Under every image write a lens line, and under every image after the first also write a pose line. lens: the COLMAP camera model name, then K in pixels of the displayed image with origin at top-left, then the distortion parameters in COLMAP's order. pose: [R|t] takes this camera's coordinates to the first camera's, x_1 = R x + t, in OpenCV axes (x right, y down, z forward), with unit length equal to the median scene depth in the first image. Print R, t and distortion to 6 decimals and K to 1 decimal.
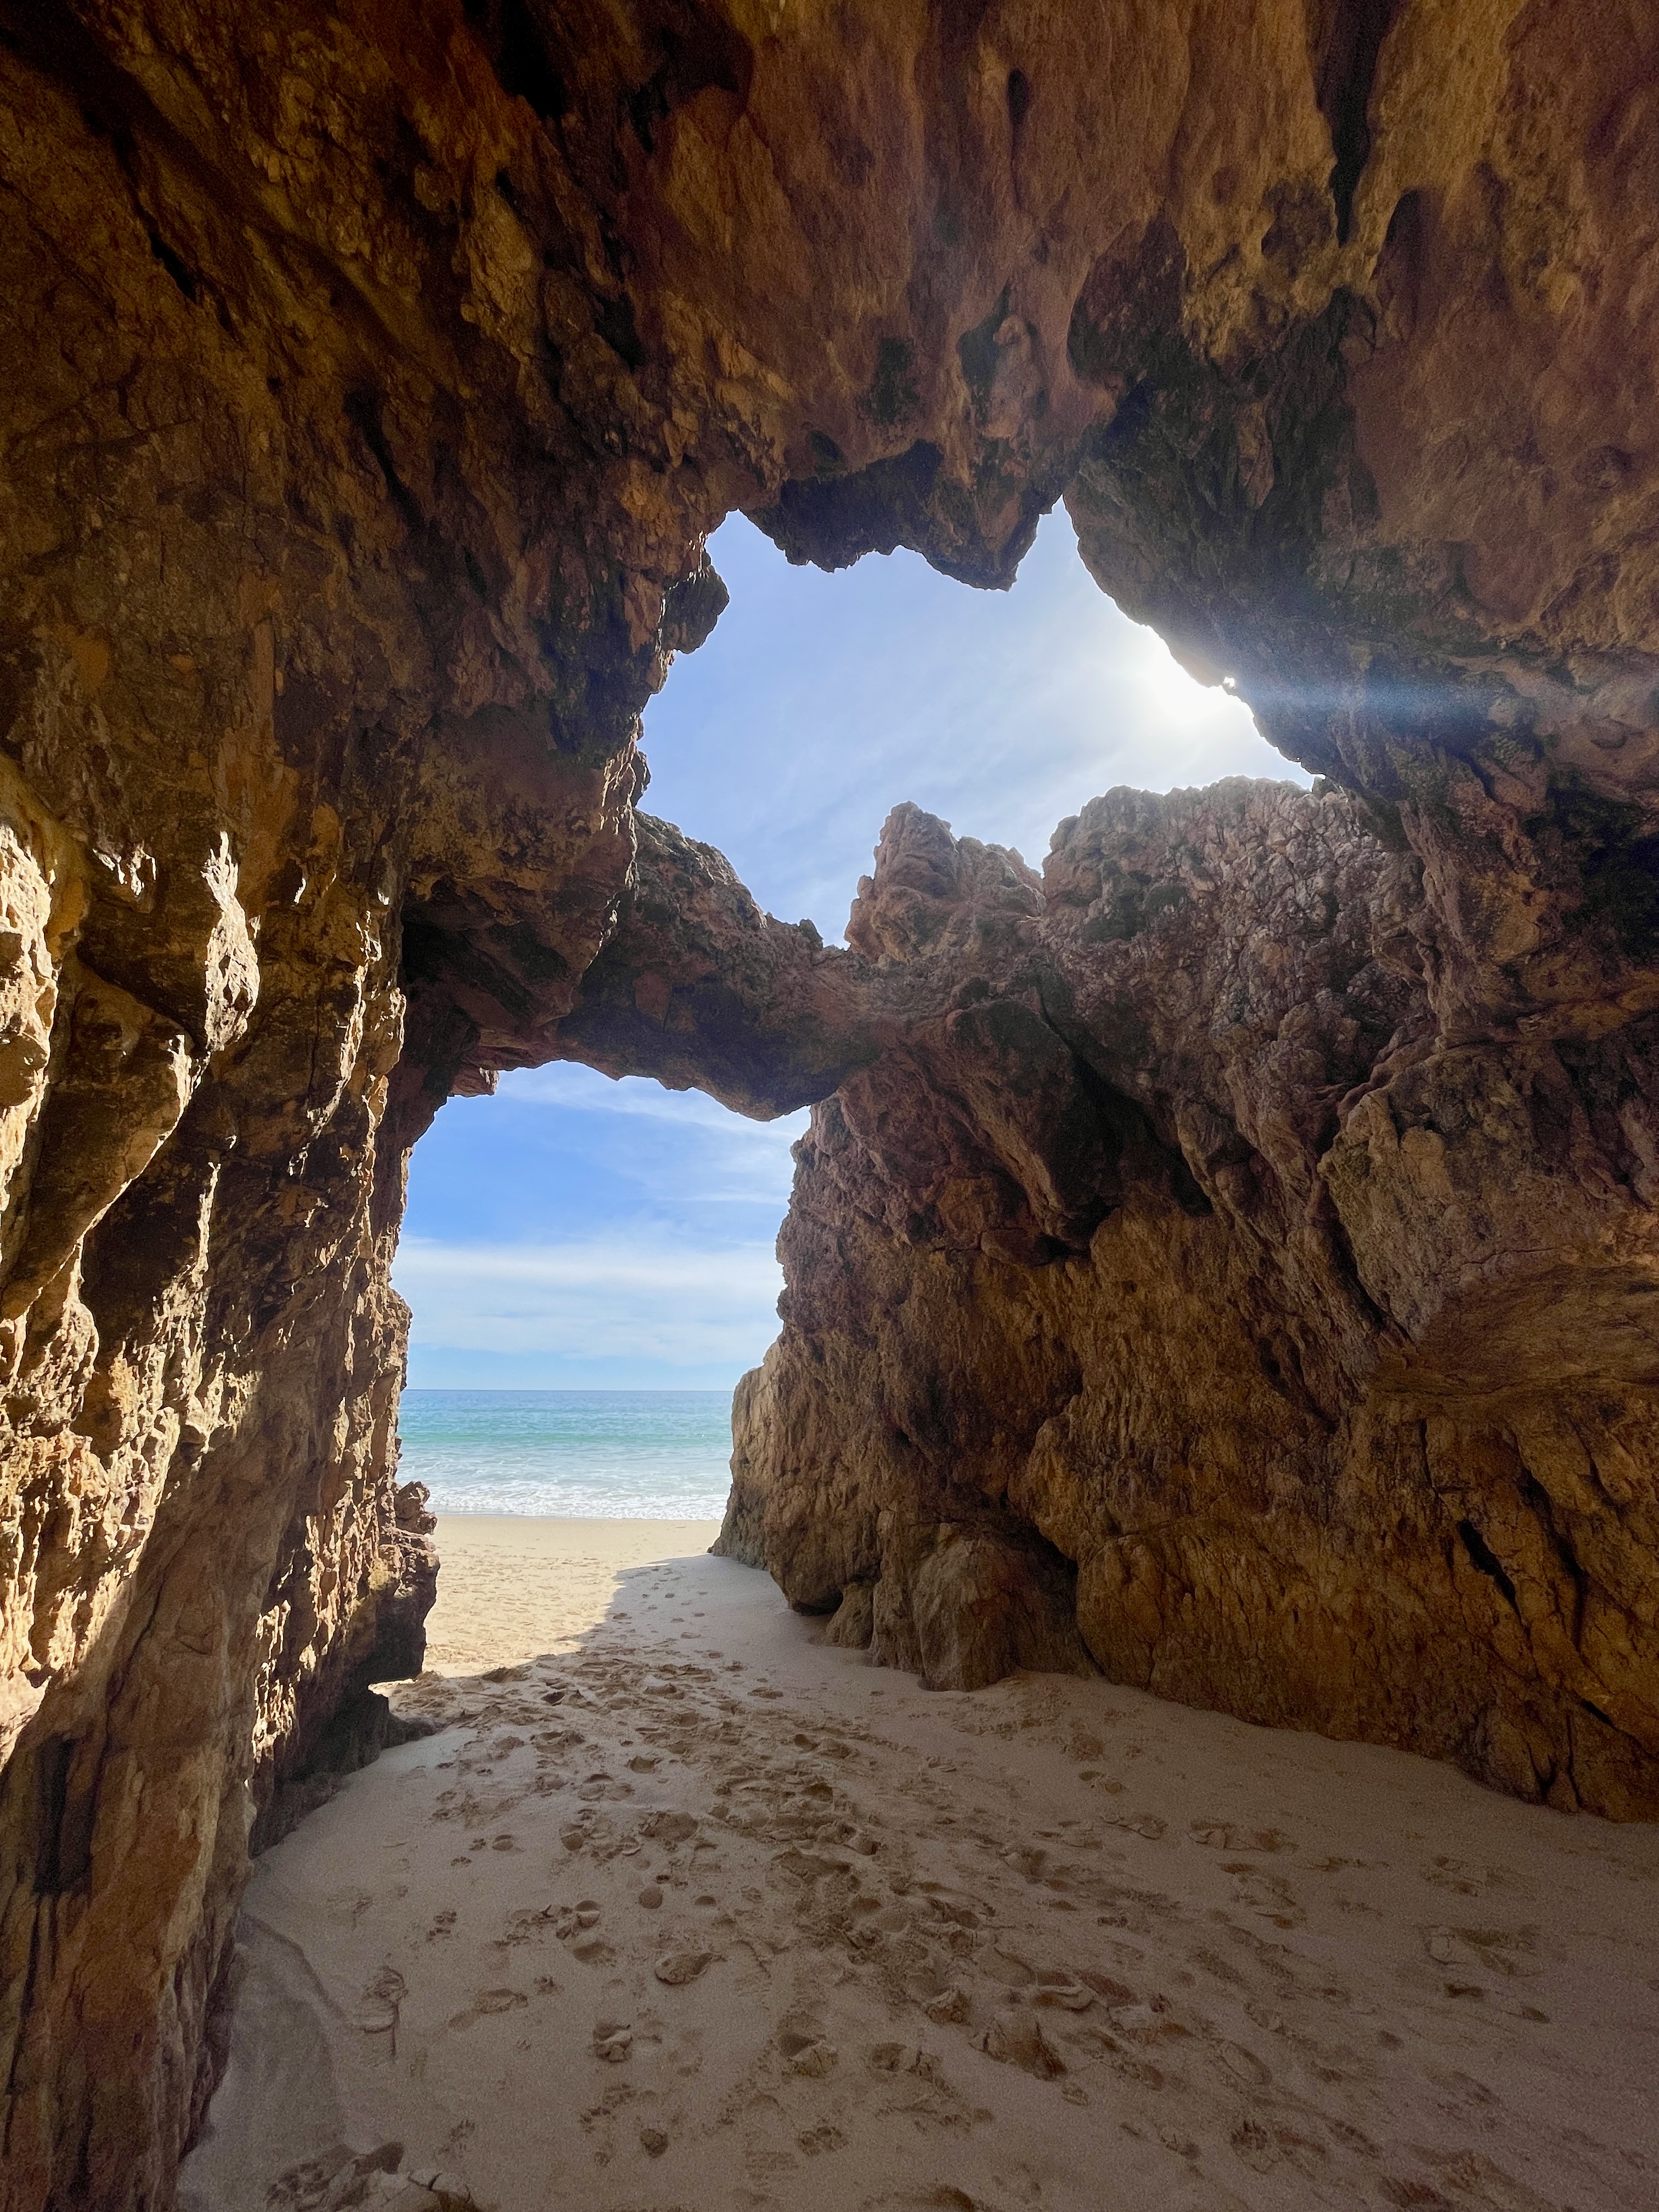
lens RADIAL K [[889.7, 0, 827.3], [0, 889.7, 1104.9], [0, 0, 1]] dist [-0.009839, 0.000945]
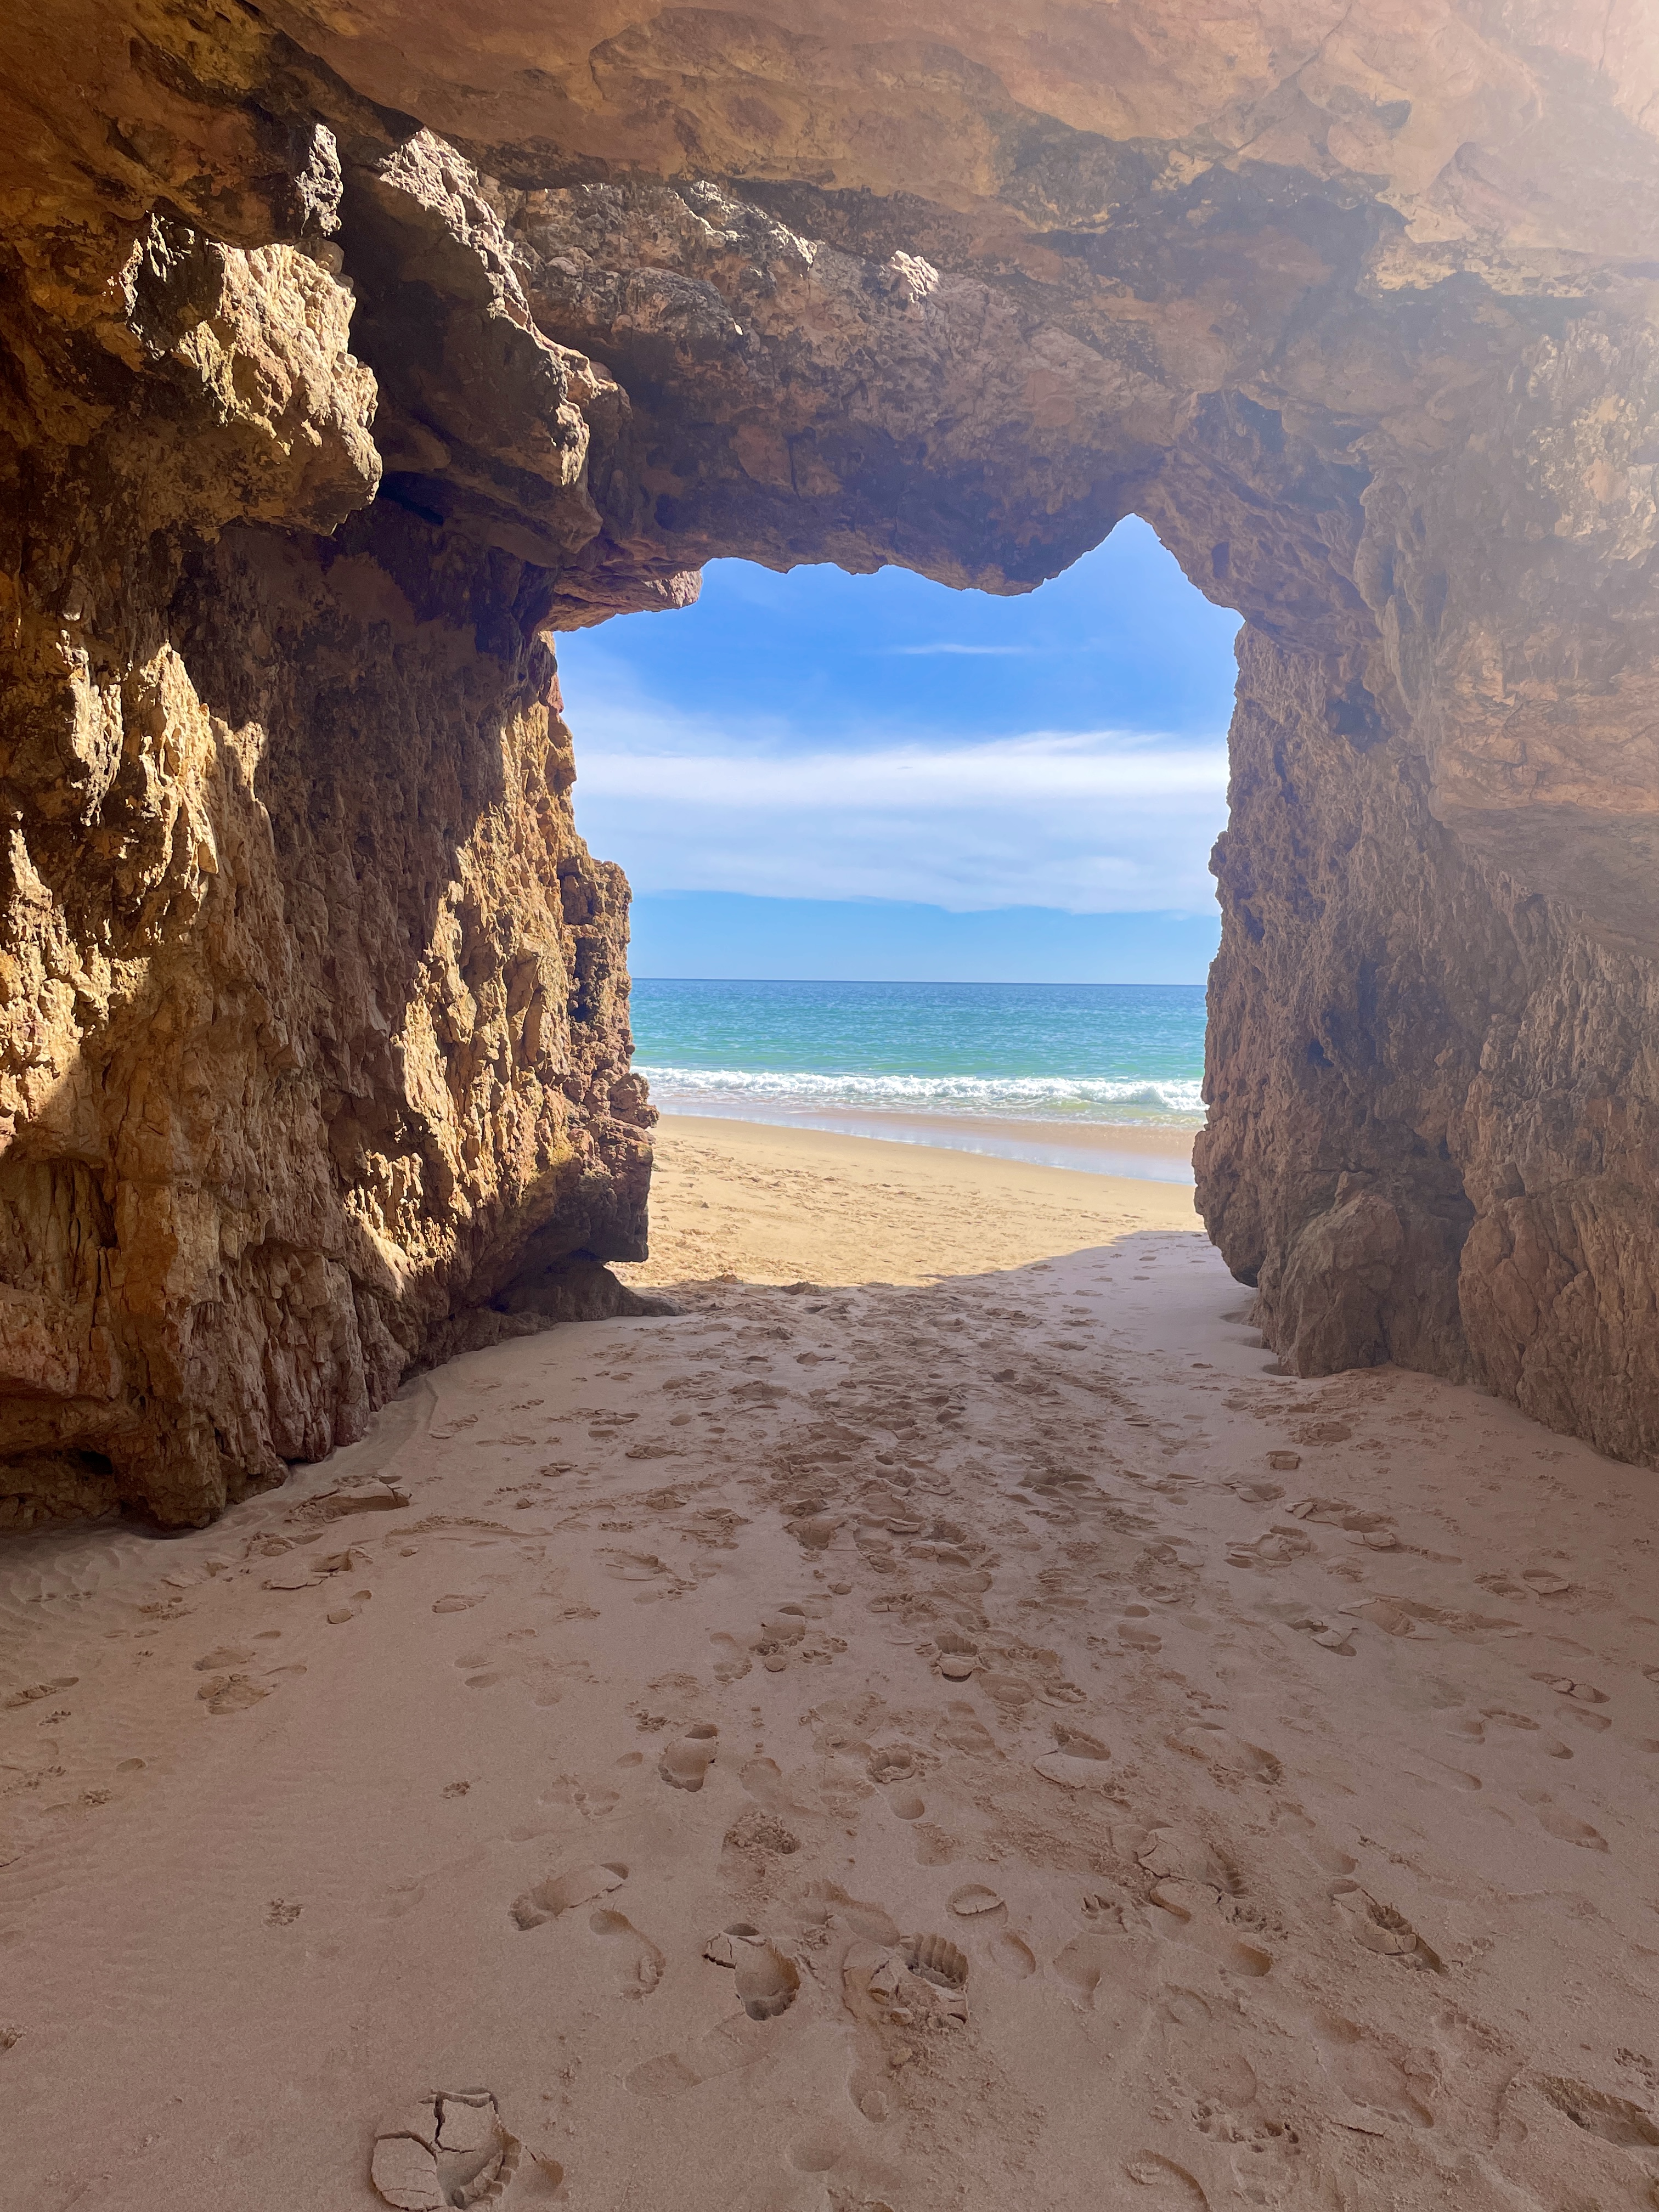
lens RADIAL K [[1660.3, 0, 829.7], [0, 1660.3, 1105.4], [0, 0, 1]] dist [0.065516, -0.083481]
pose [[0.815883, 0.049705, -0.576076, 1.158529], [0.168036, 0.932918, 0.318479, -0.096006], [0.553262, -0.356643, 0.752799, -0.321683]]
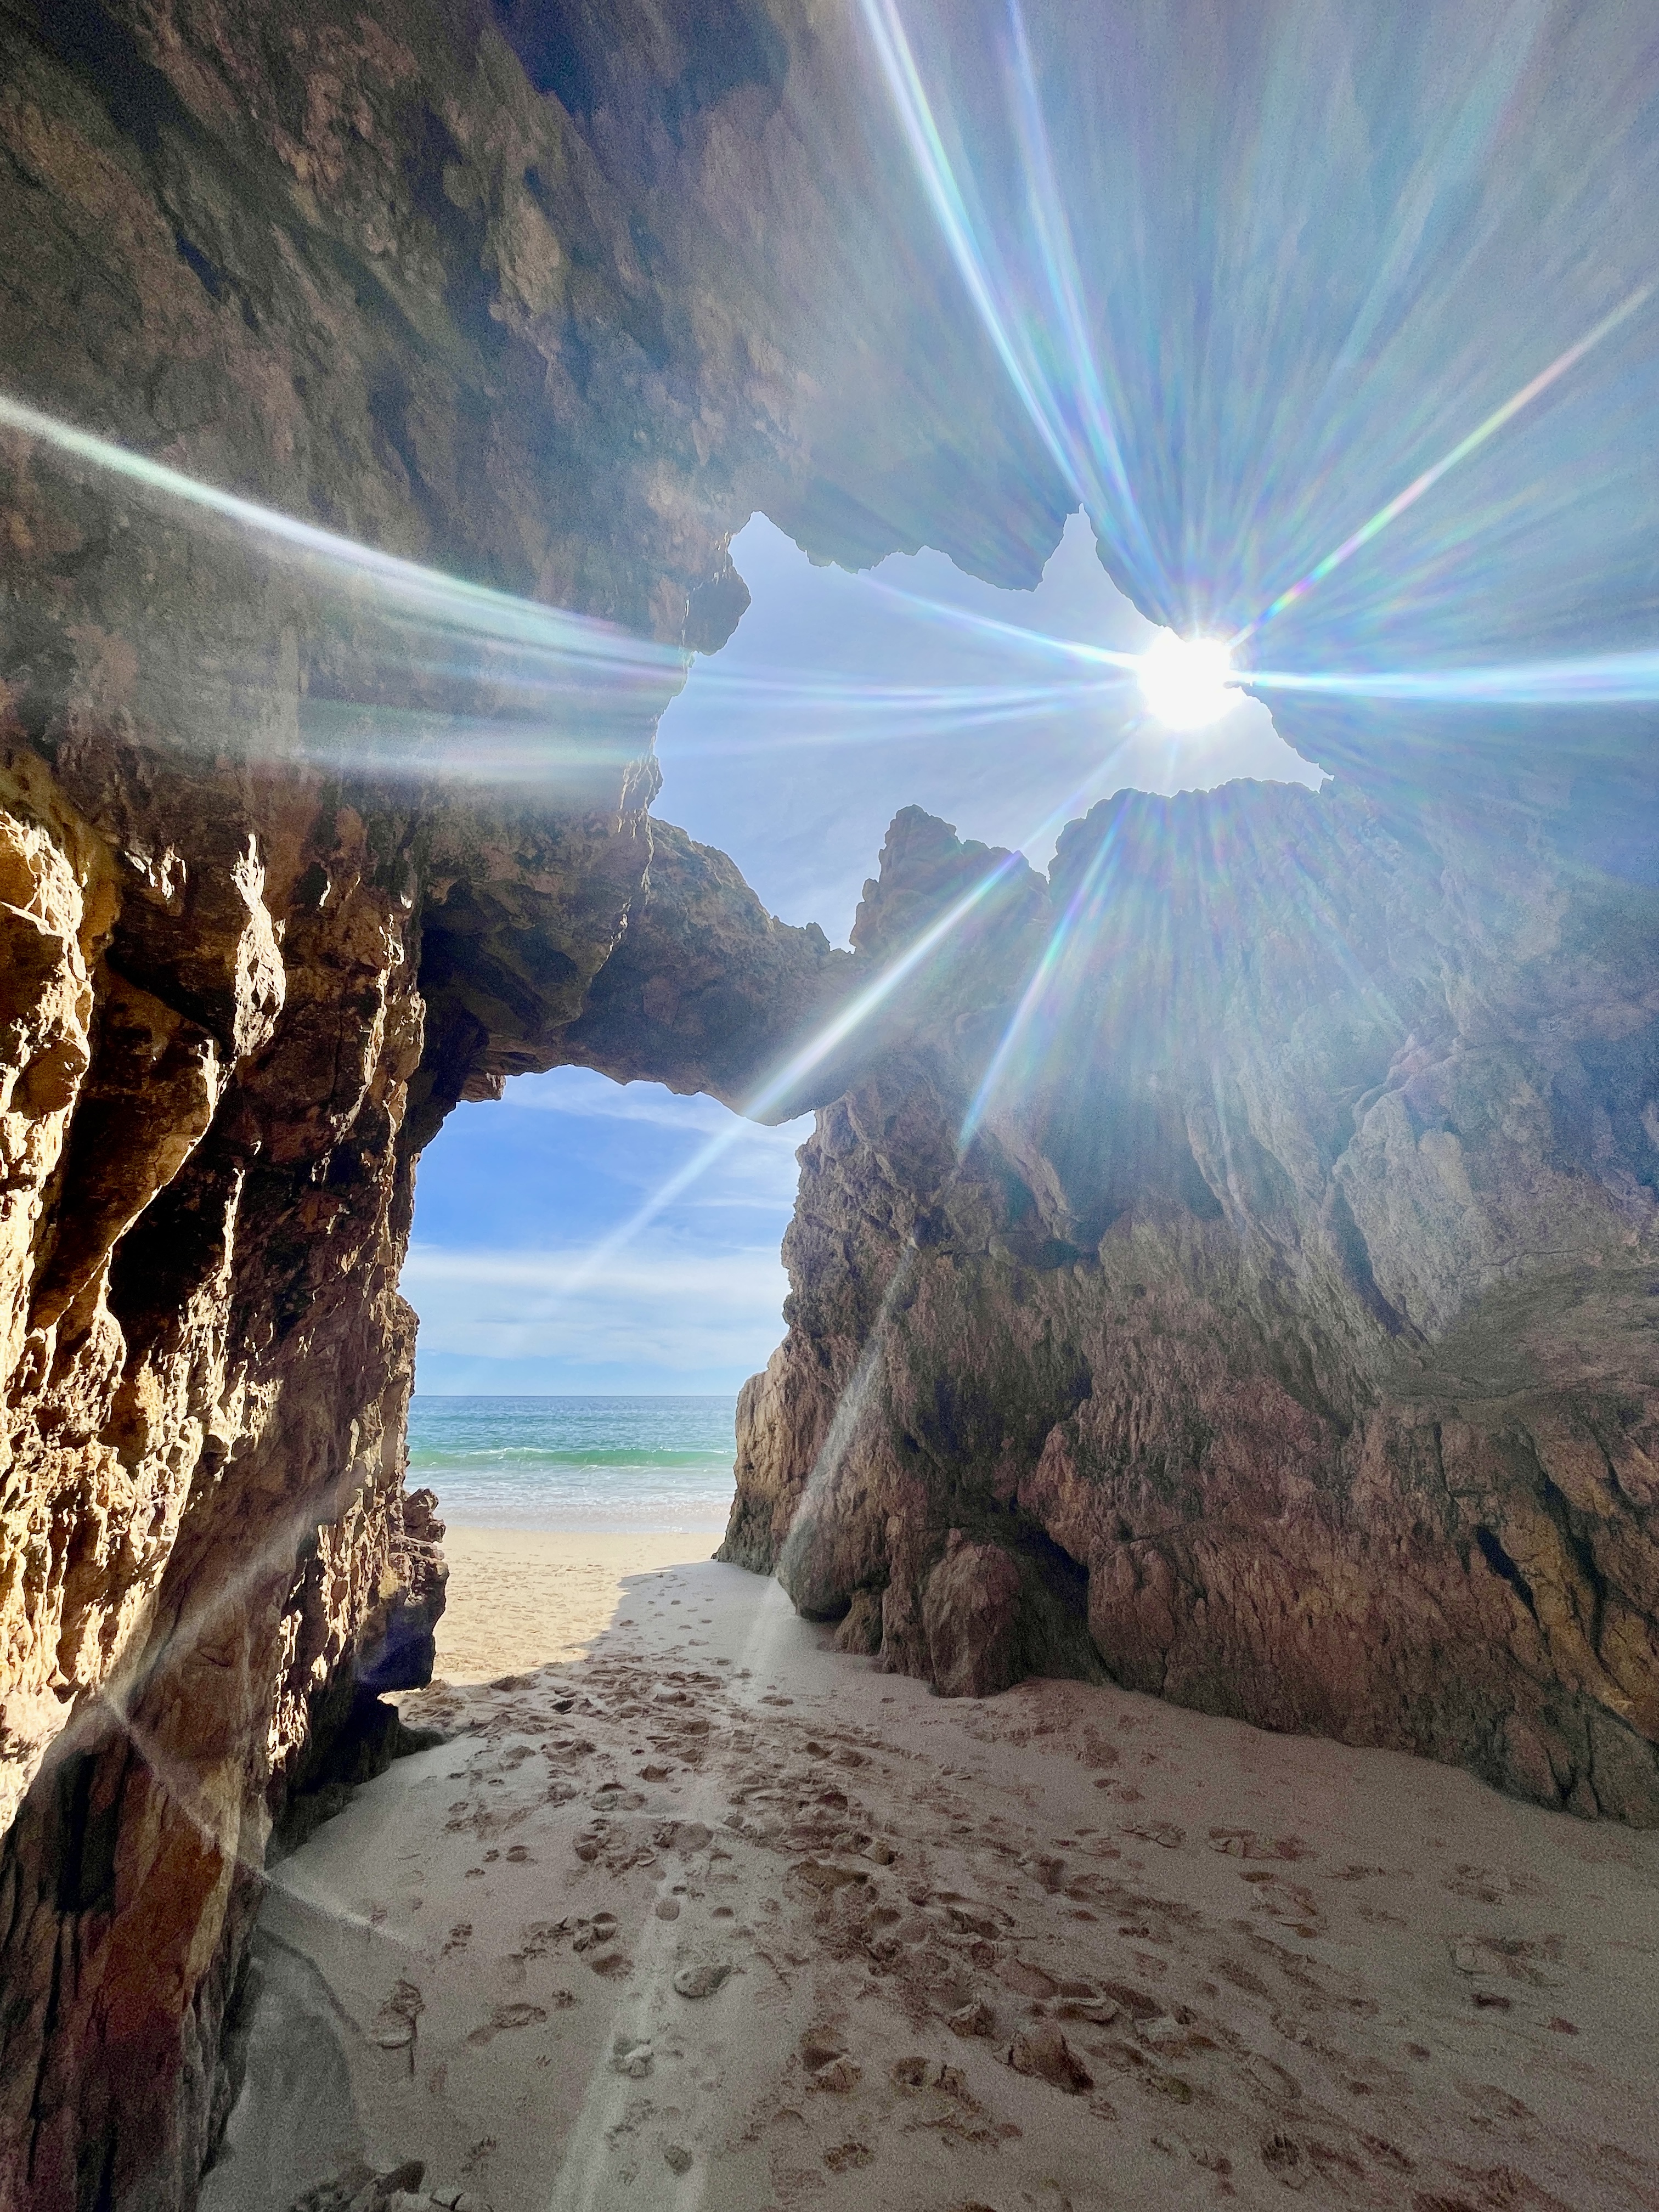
lens RADIAL K [[889.7, 0, 826.6], [0, 889.7, 1104.9], [0, 0, 1]] dist [-0.009839, 0.000945]
pose [[0.999993, -0.003643, -0.000007, -0.018769], [0.003643, 0.999983, -0.004470, 0.000361], [0.000023, 0.004470, 0.999990, 0.005697]]
